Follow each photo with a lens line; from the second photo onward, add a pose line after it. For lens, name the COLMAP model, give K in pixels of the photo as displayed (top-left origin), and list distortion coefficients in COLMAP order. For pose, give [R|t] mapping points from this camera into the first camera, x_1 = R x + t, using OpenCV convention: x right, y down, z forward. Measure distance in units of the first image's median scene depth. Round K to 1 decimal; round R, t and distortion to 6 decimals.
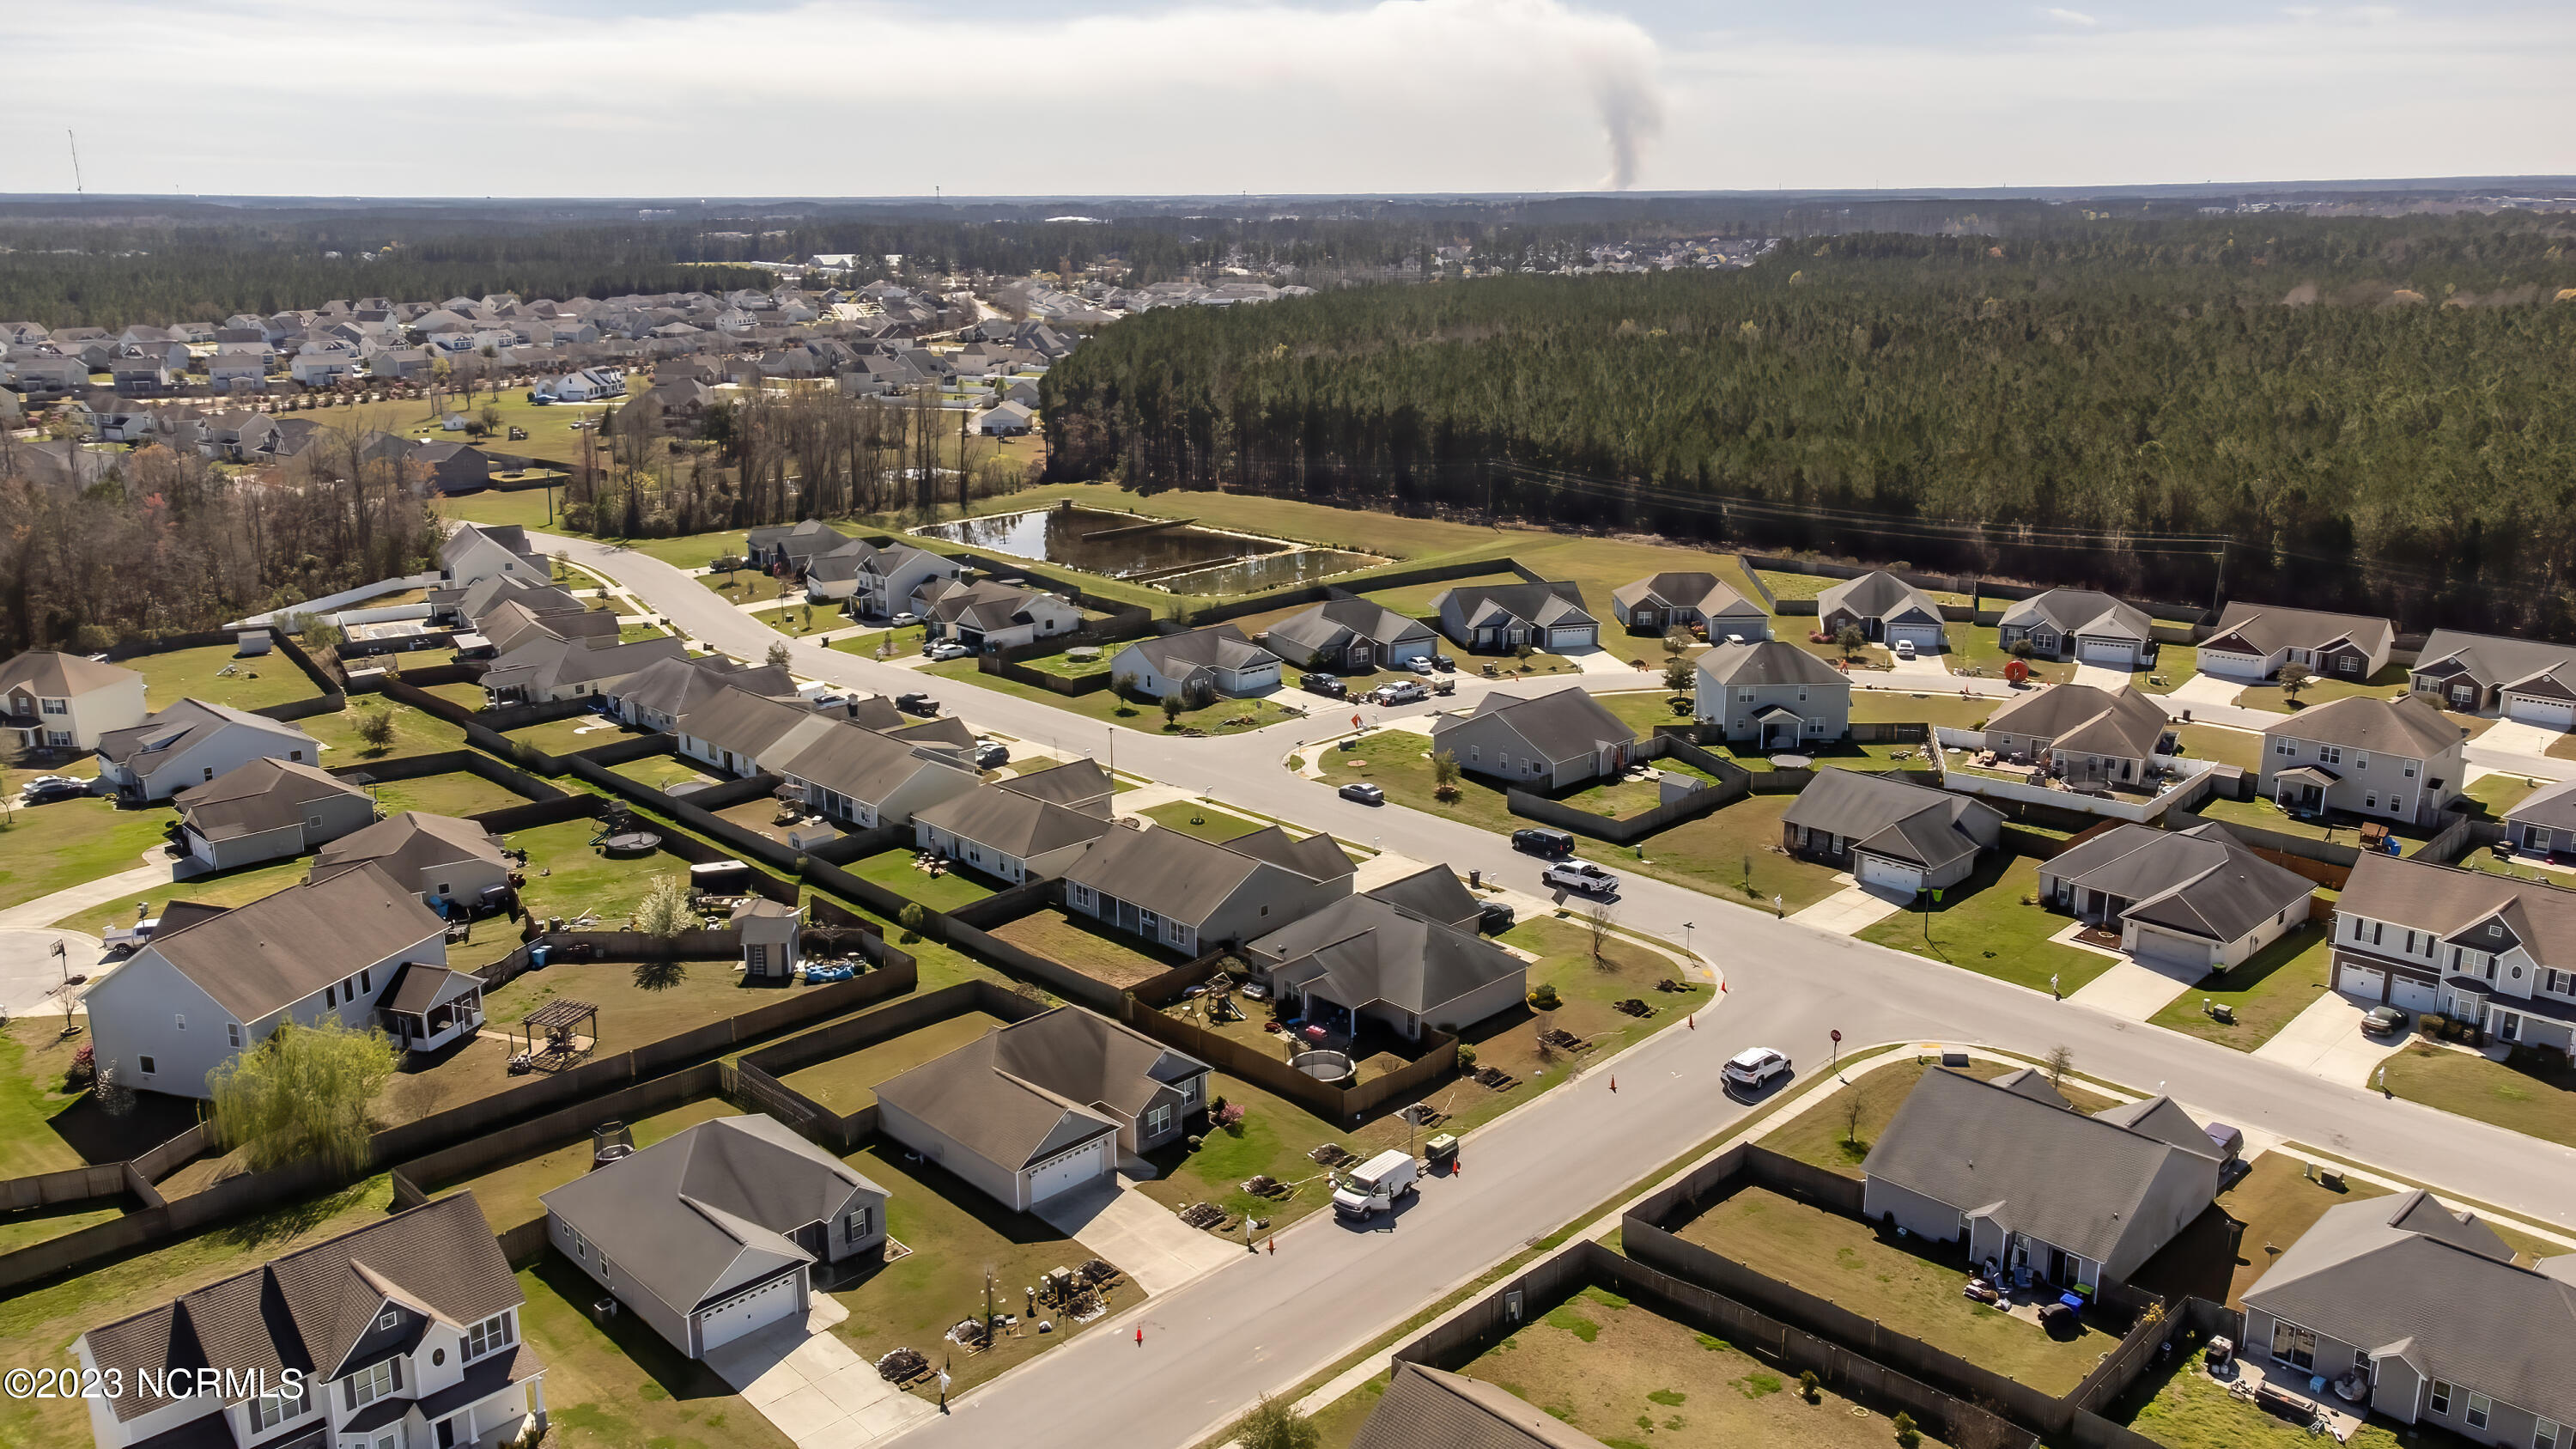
lens RADIAL K [[1932.4, 0, 1269.5], [0, 1932.4, 645.5], [0, 0, 1]] dist [0.063598, -0.003834]
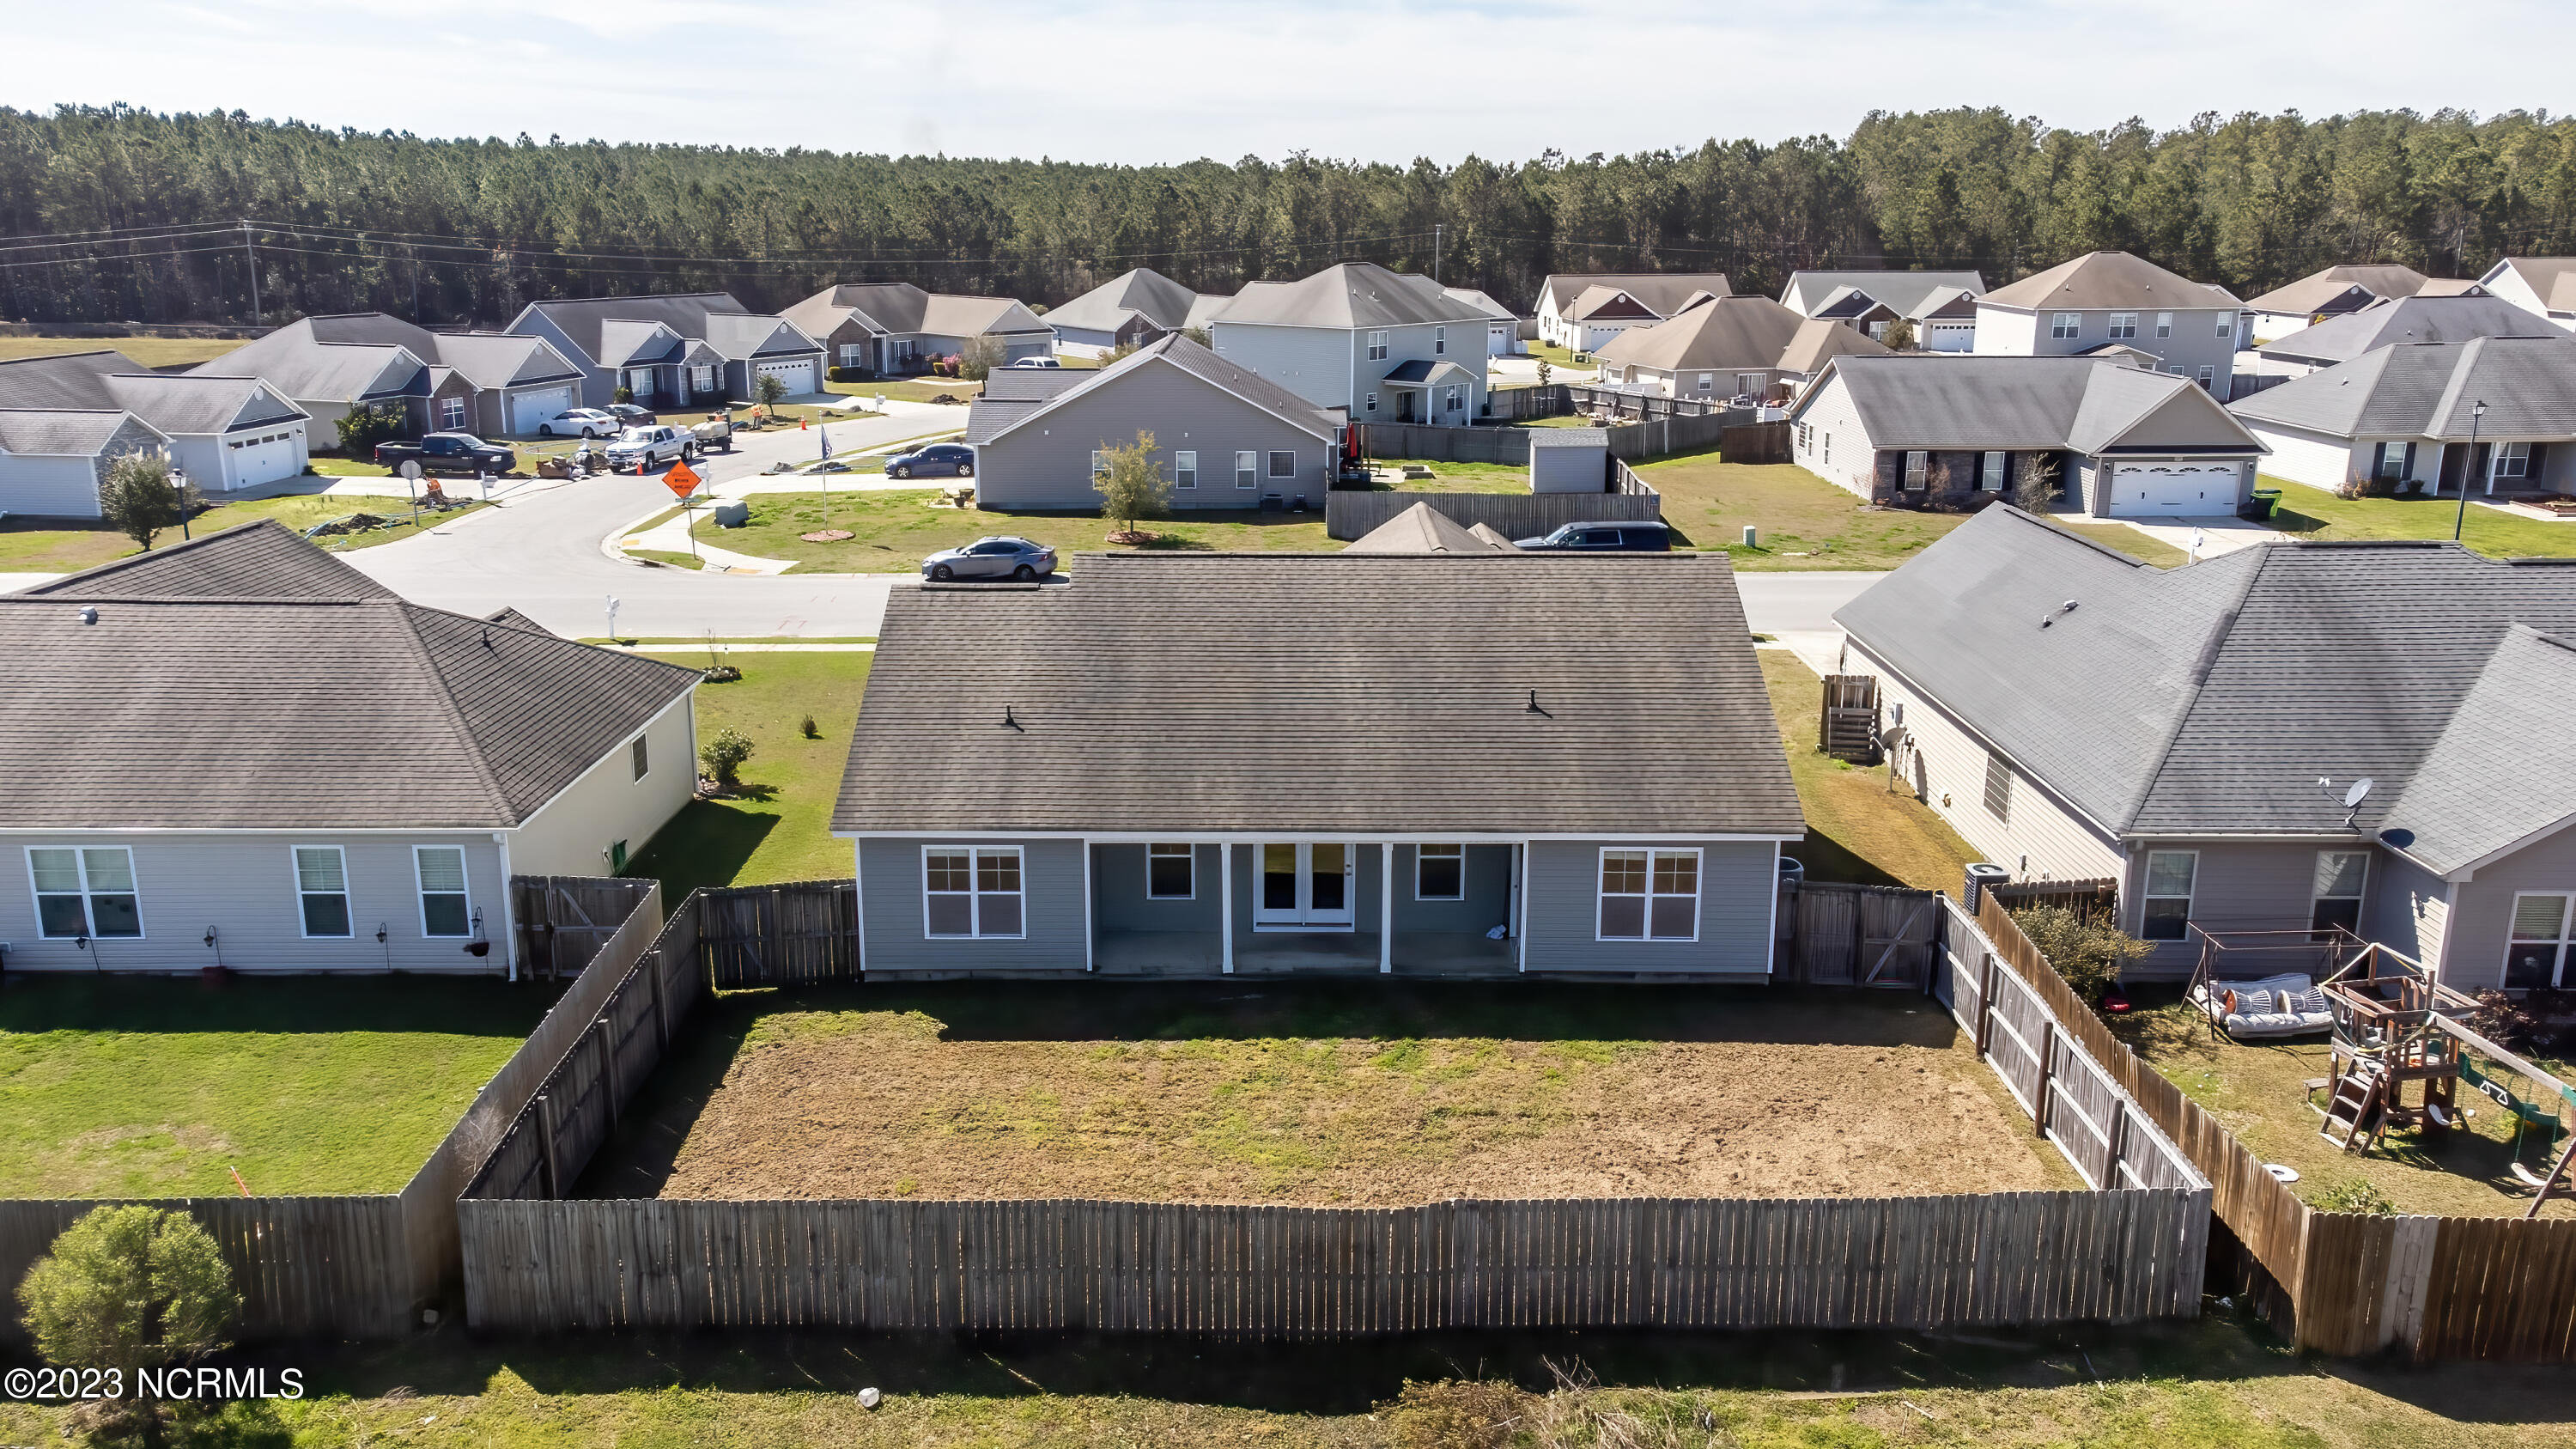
lens RADIAL K [[1926.6, 0, 1272.1], [0, 1926.6, 691.8], [0, 0, 1]] dist [0.043430, 0.005708]
pose [[0.701571, -0.166264, 0.692932, -0.159017], [0.156245, 0.984629, 0.078062, 0.070324], [-0.695260, 0.053501, 0.716765, 0.604686]]
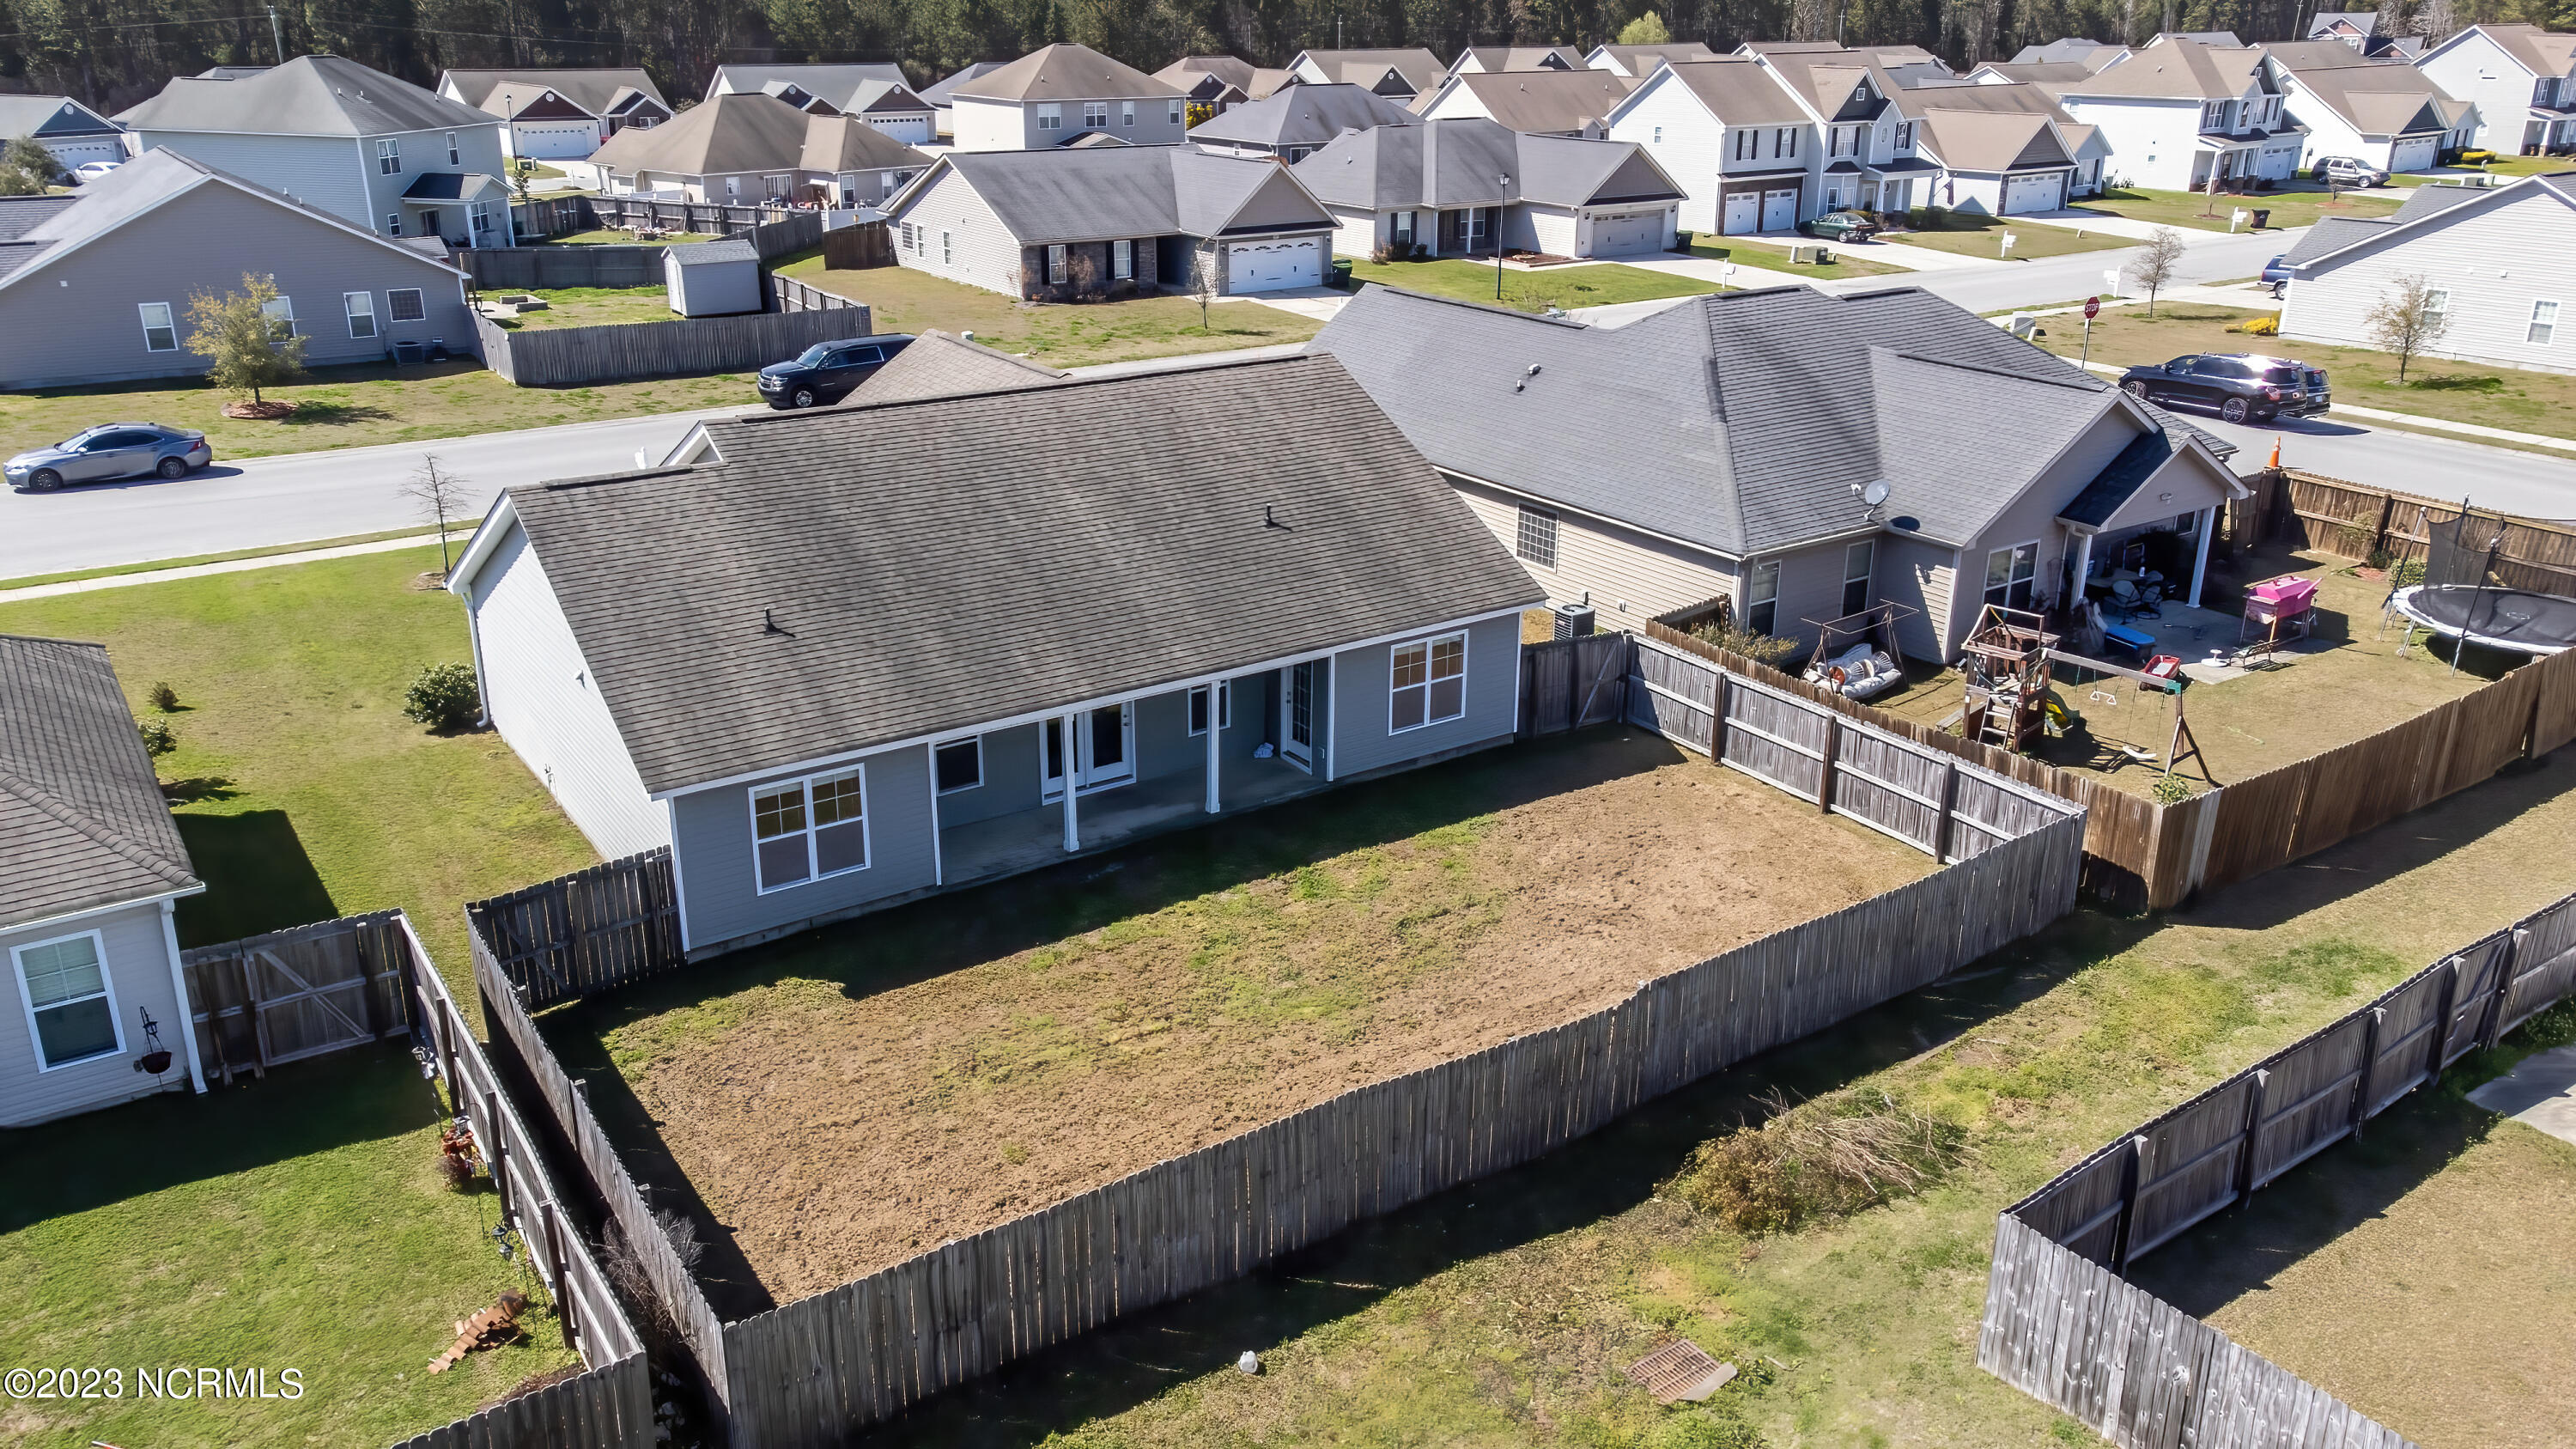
lens RADIAL K [[1926.6, 0, 1272.1], [0, 1926.6, 691.8], [0, 0, 1]] dist [0.043430, 0.005708]
pose [[0.174768, -0.325381, 0.929292, -0.185781], [0.220046, 0.932853, 0.285245, 0.054910], [-0.959706, 0.154635, 0.234632, 0.670495]]
